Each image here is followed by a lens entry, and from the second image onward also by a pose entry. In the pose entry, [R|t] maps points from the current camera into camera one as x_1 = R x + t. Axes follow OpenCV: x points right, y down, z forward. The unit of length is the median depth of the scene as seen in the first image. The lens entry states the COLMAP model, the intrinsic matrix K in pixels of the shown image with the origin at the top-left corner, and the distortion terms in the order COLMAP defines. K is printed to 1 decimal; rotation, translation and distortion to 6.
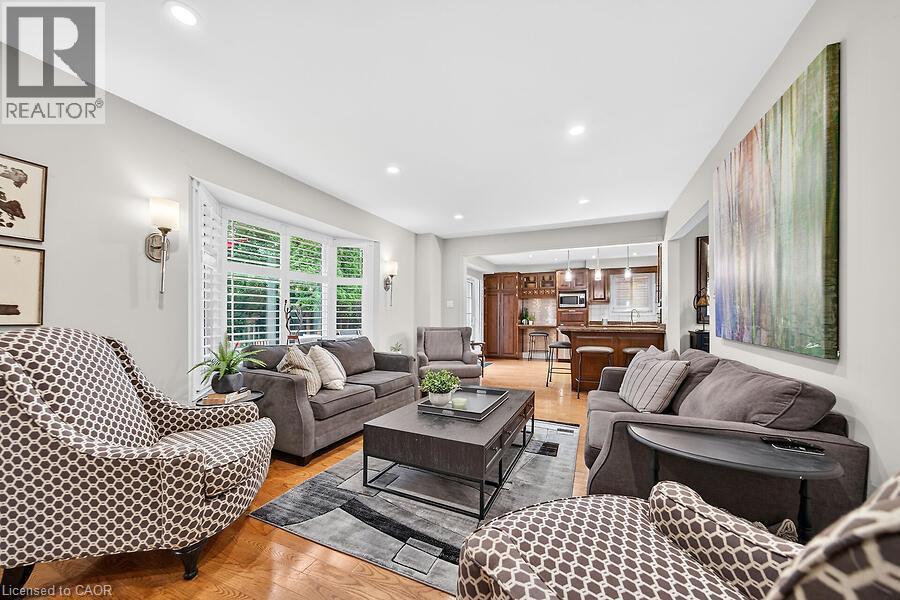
lens RADIAL K [[328.3, 0, 449.3], [0, 328.3, 316.1], [0, 0, 1]] dist [-0.000040, 0.000003]
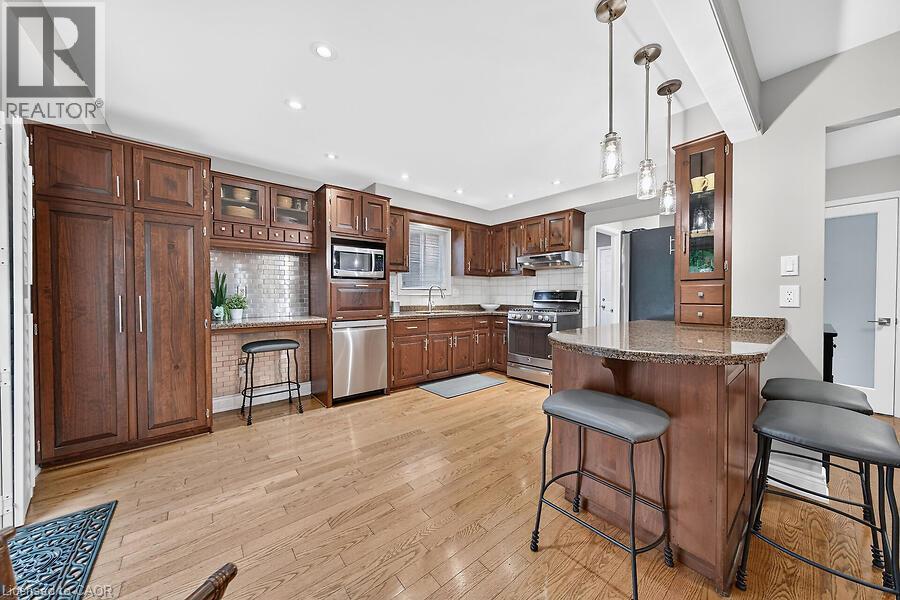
lens RADIAL K [[302.5, 0, 451.2], [0, 302.5, 303.2], [0, 0, 1]] dist [-0.000137, 0.000016]
pose [[0.423172, -0.023913, 0.905734, 0.044608], [0.002428, 0.999678, 0.025259, -0.001422], [-0.906046, -0.008490, 0.423094, 0.672260]]
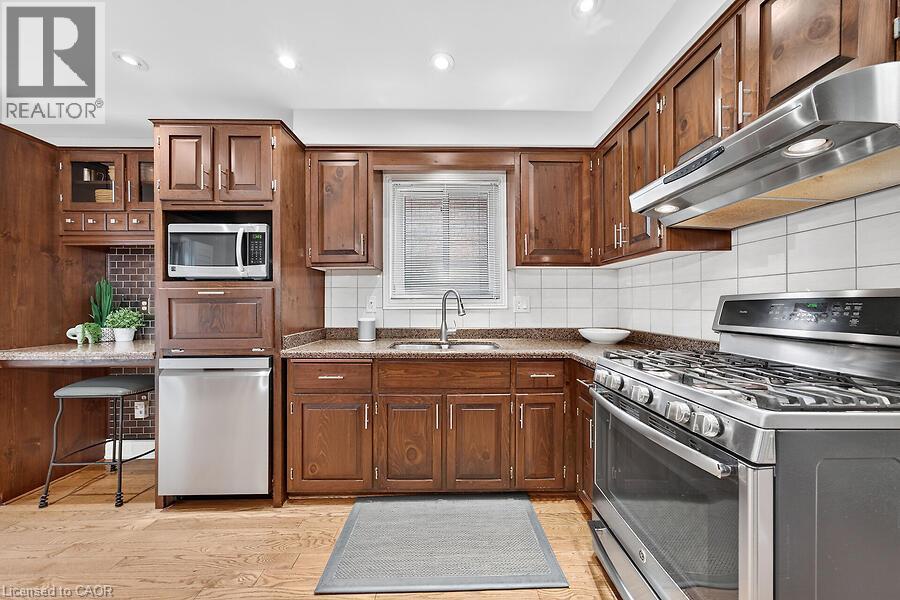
lens RADIAL K [[302.5, 0, 451.2], [0, 302.5, 303.2], [0, 0, 1]] dist [-0.000137, 0.000016]
pose [[0.899367, -0.002434, 0.437189, 0.411340], [0.004036, 0.999988, -0.002735, -0.006540], [-0.437177, 0.004224, 0.899366, 0.683116]]
